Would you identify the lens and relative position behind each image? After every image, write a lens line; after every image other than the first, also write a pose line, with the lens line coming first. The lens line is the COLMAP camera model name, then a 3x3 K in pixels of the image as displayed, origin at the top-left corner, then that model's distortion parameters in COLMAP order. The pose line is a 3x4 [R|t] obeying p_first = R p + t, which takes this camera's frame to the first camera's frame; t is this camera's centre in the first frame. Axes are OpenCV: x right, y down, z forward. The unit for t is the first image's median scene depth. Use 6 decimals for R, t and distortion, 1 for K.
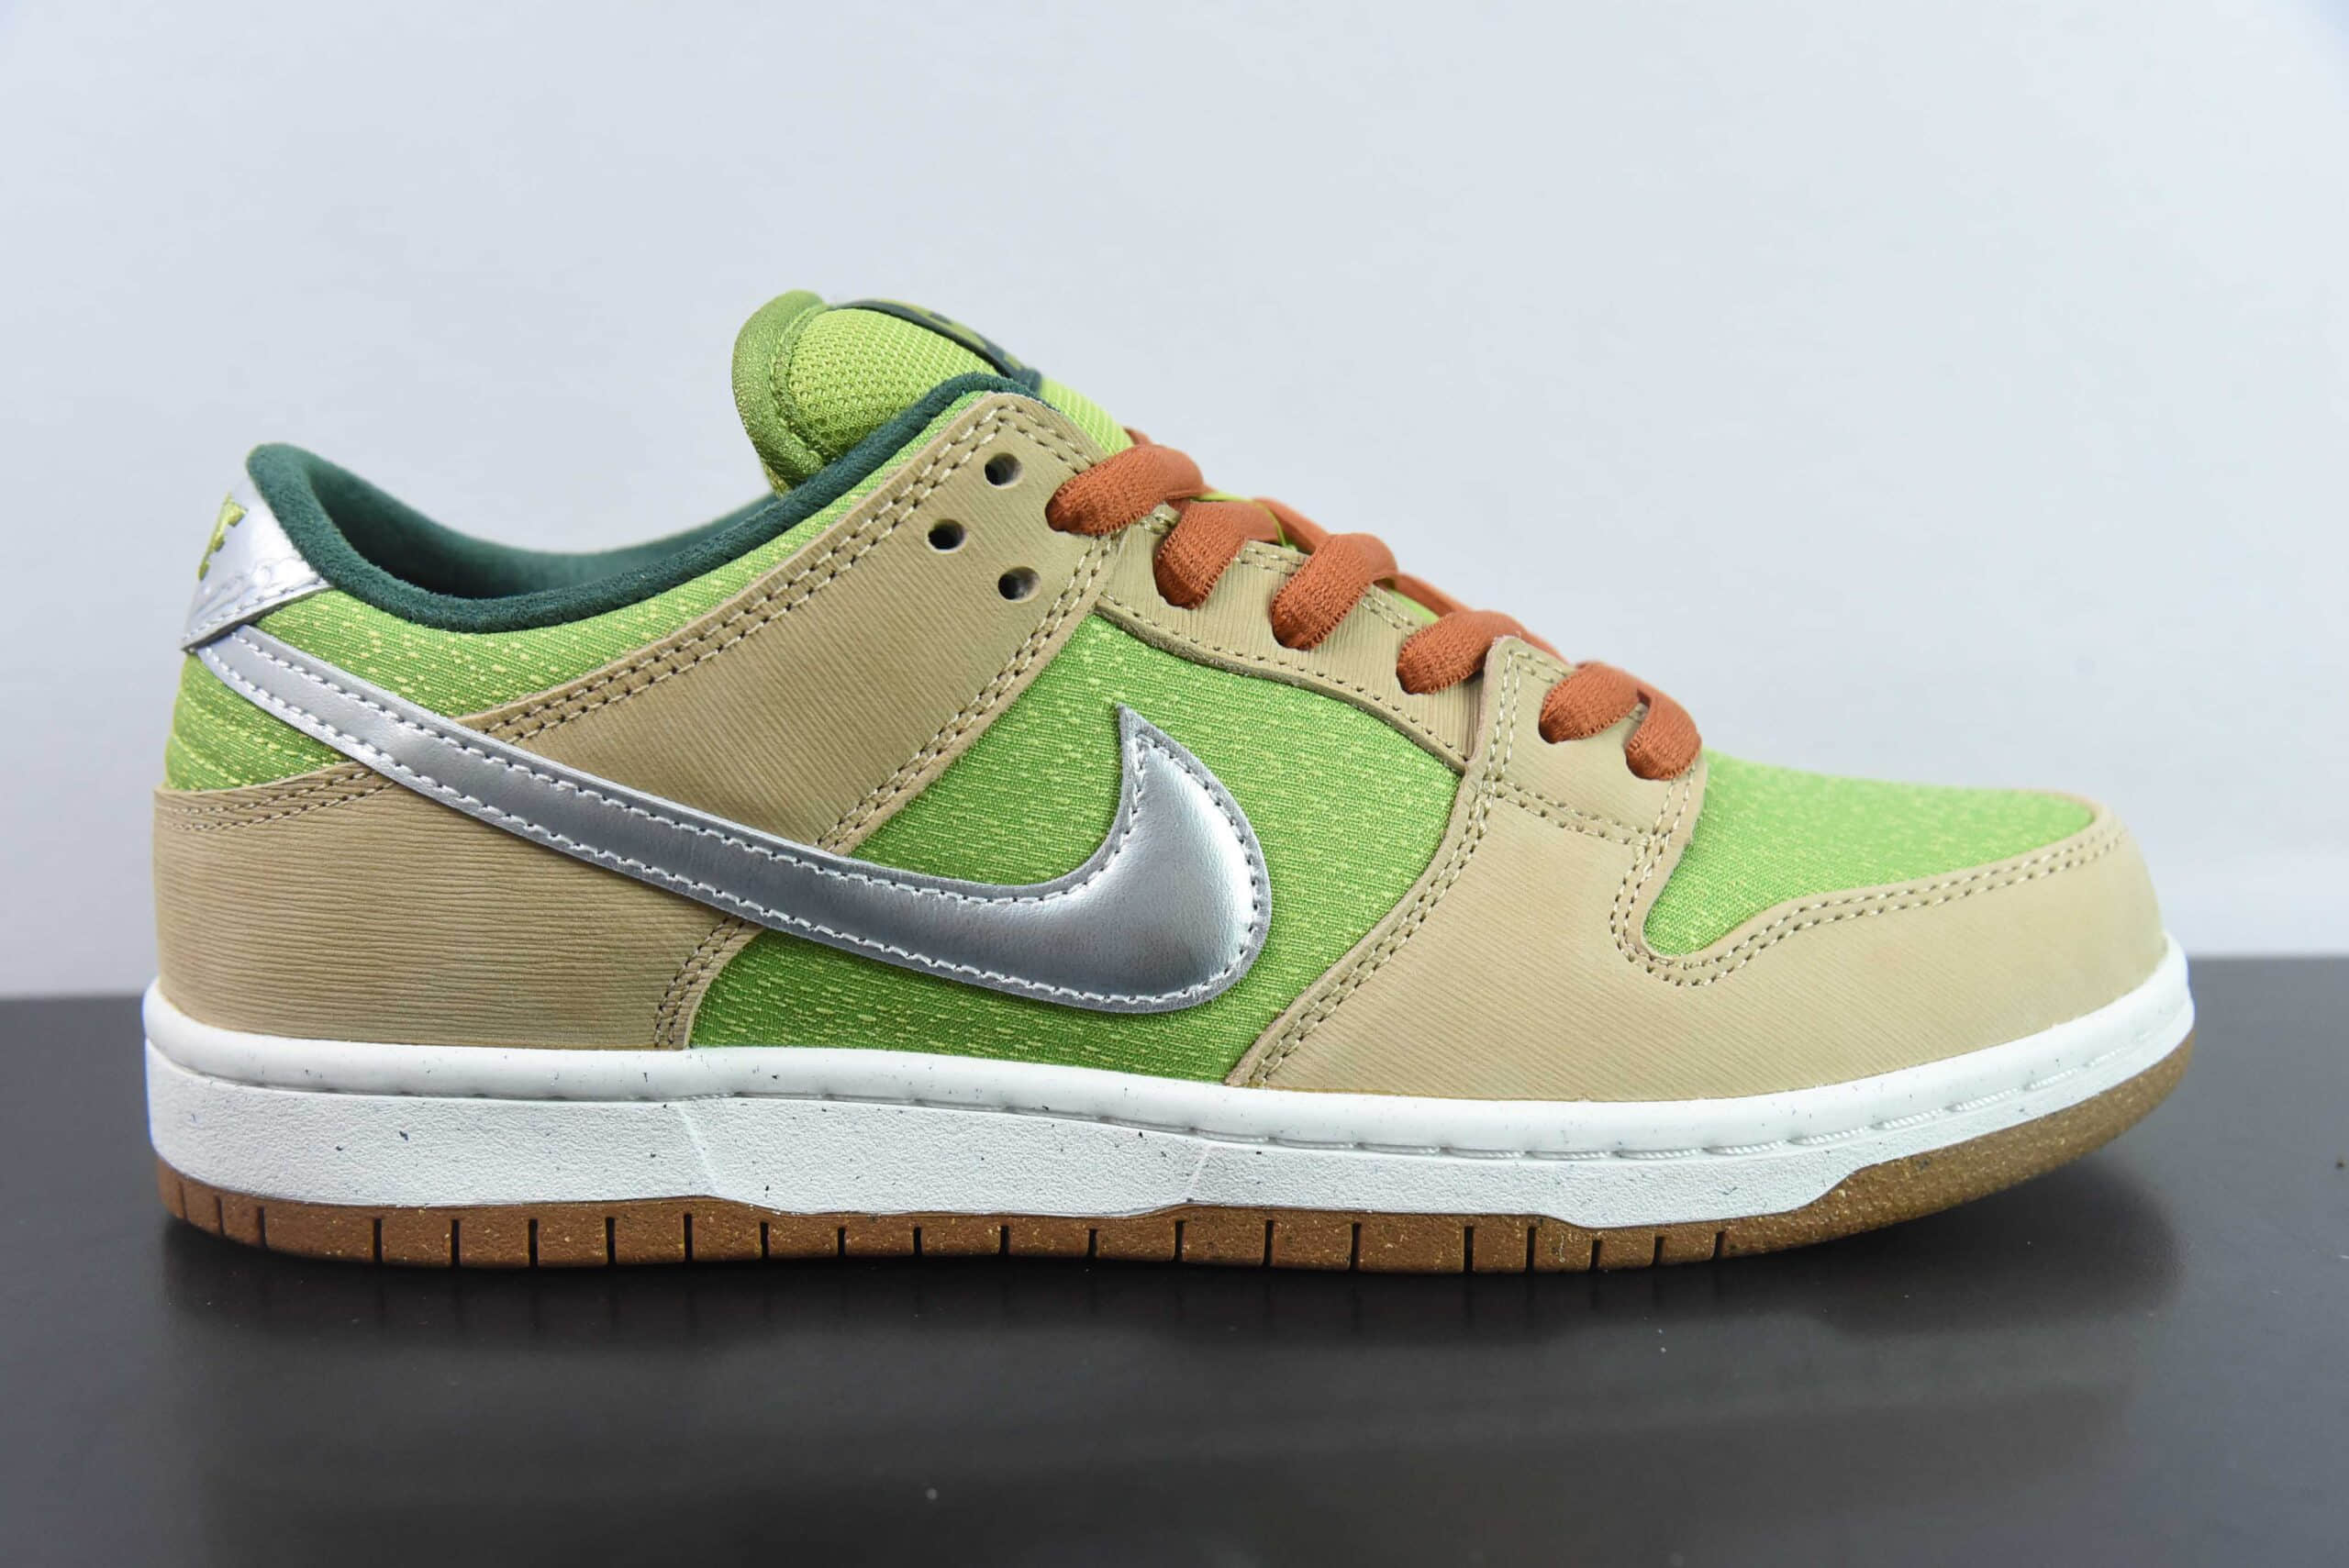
lens RADIAL K [[2967.0, 0, 1179.5], [0, 2967.0, 791.7], [0, 0, 1]] dist [0.032667, 0.000000]
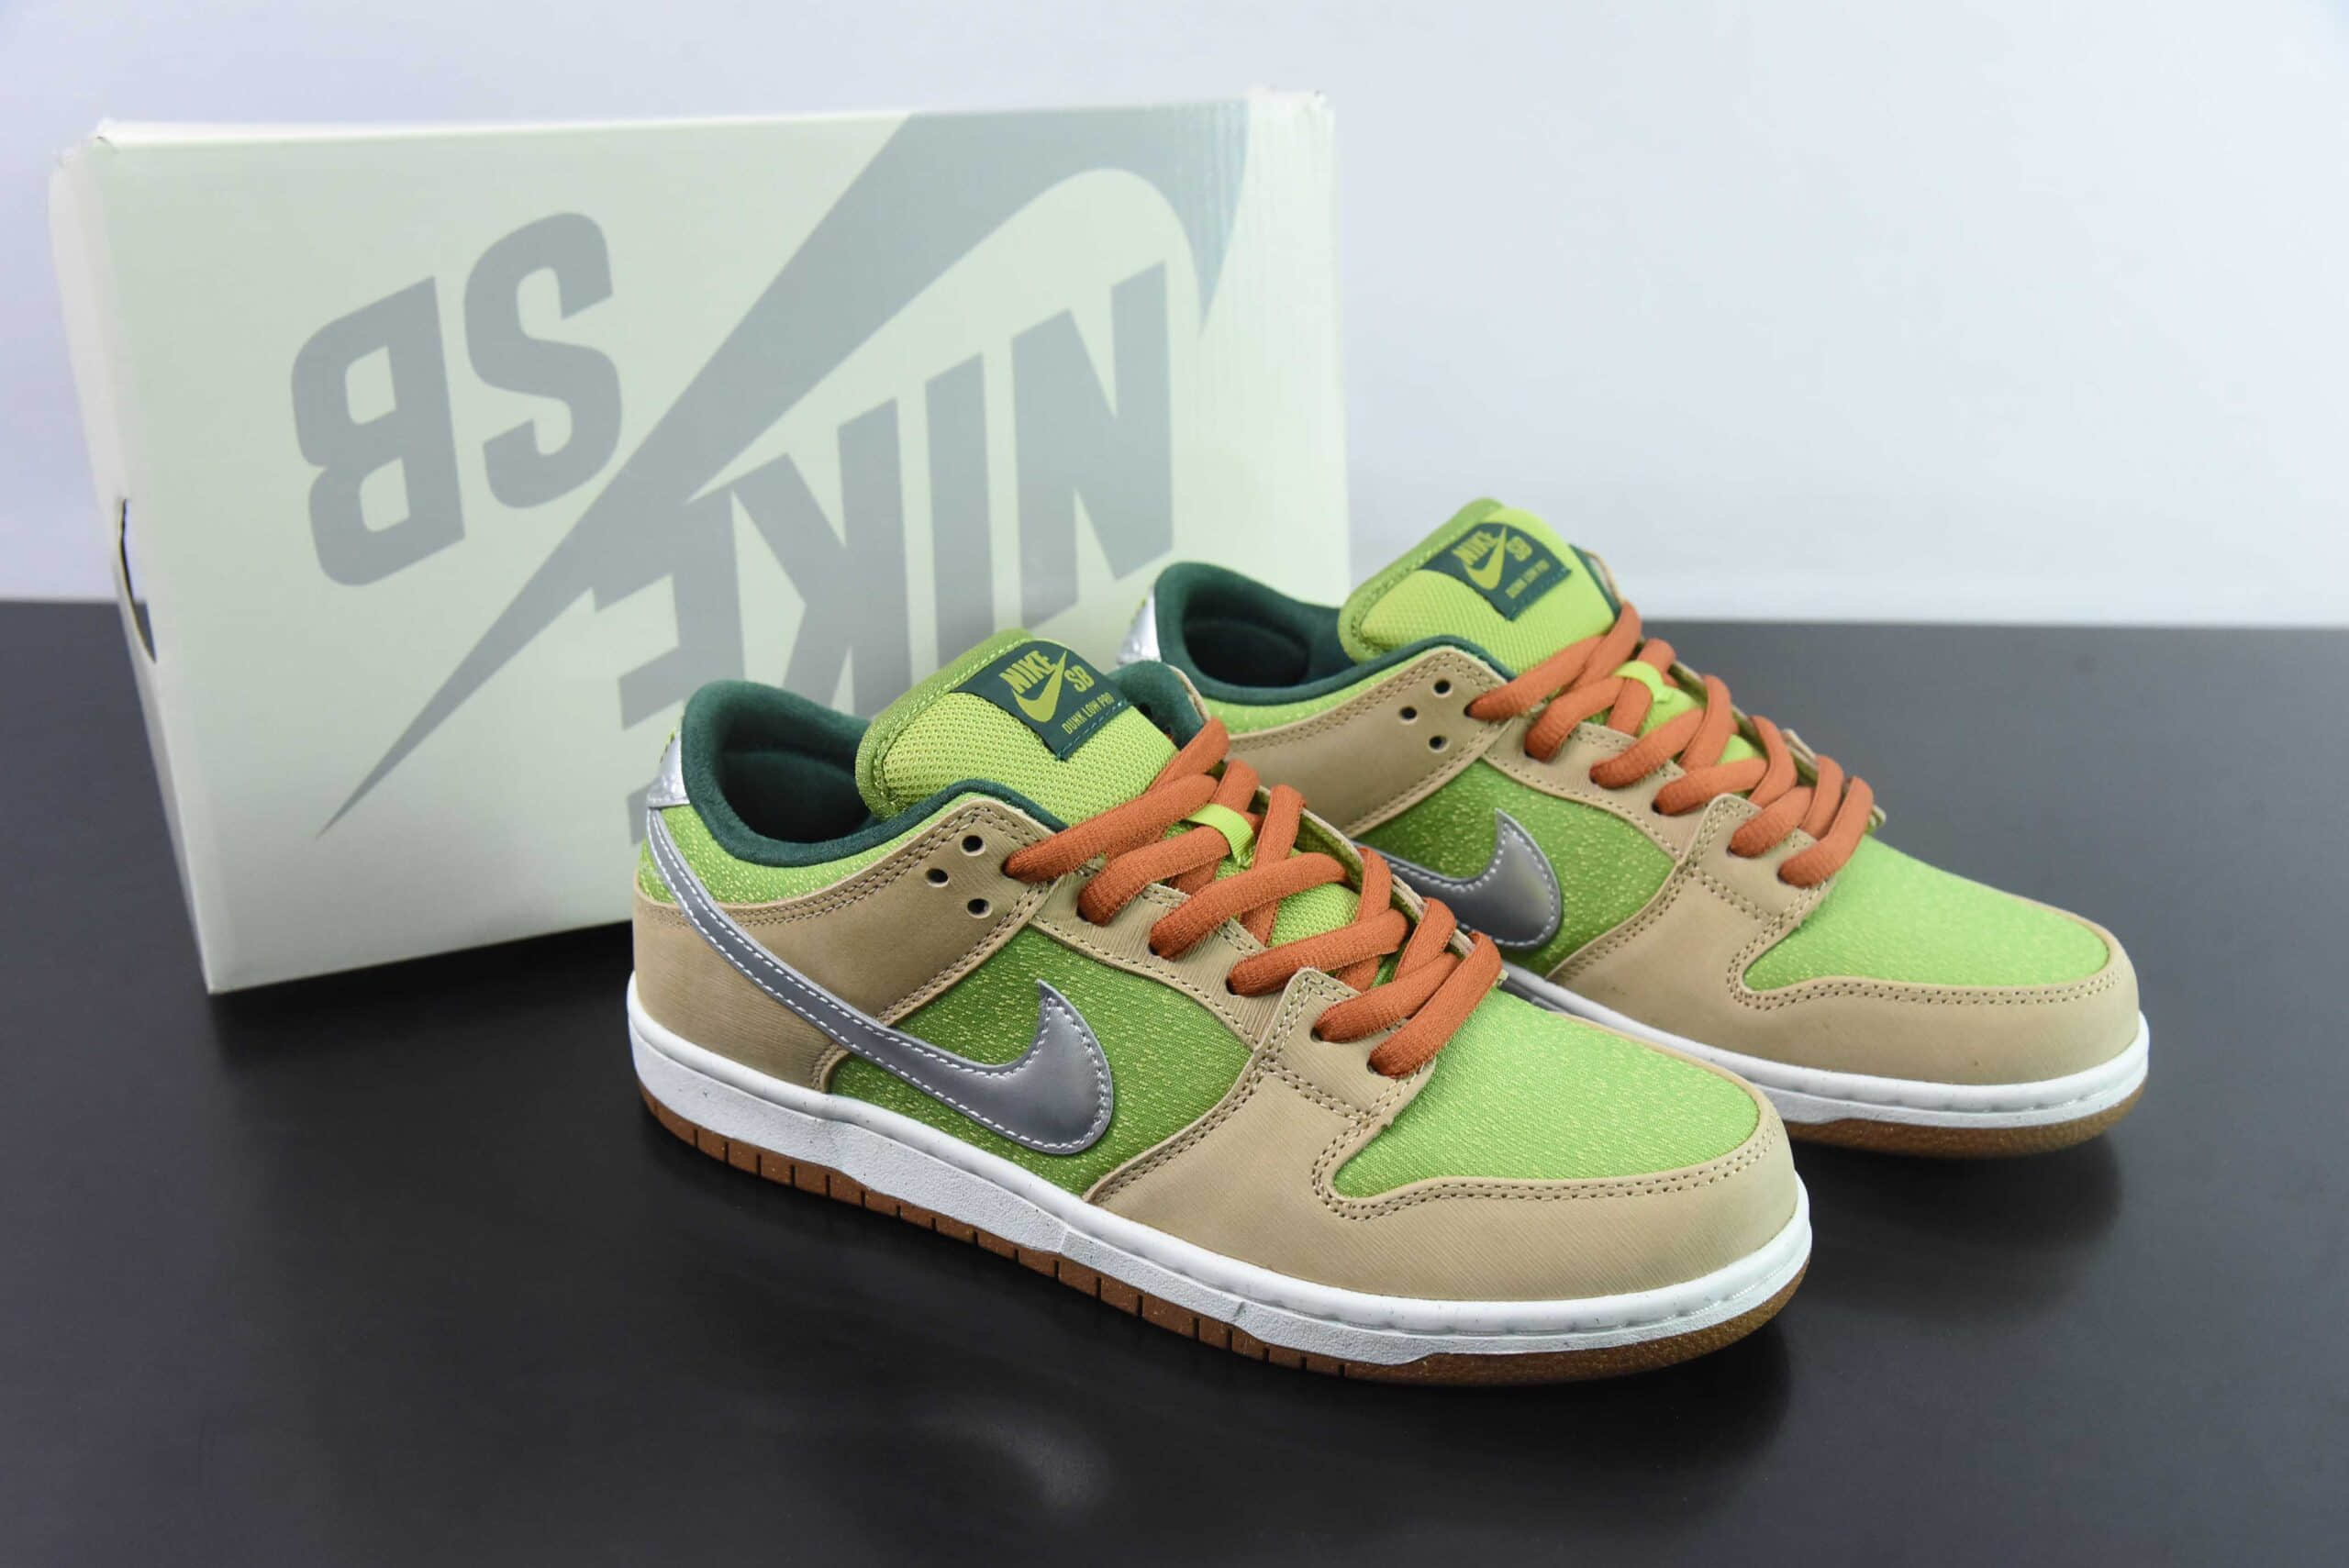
lens RADIAL K [[2541.2, 0, 1171.2], [0, 2541.2, 776.4], [0, 0, 1]] dist [0.077016, 0.000000]
pose [[0.867867, 0.213426, -0.448616, 0.666032], [-0.101997, 0.960328, 0.259552, -0.520041], [0.486214, -0.179499, 0.855205, -0.184811]]
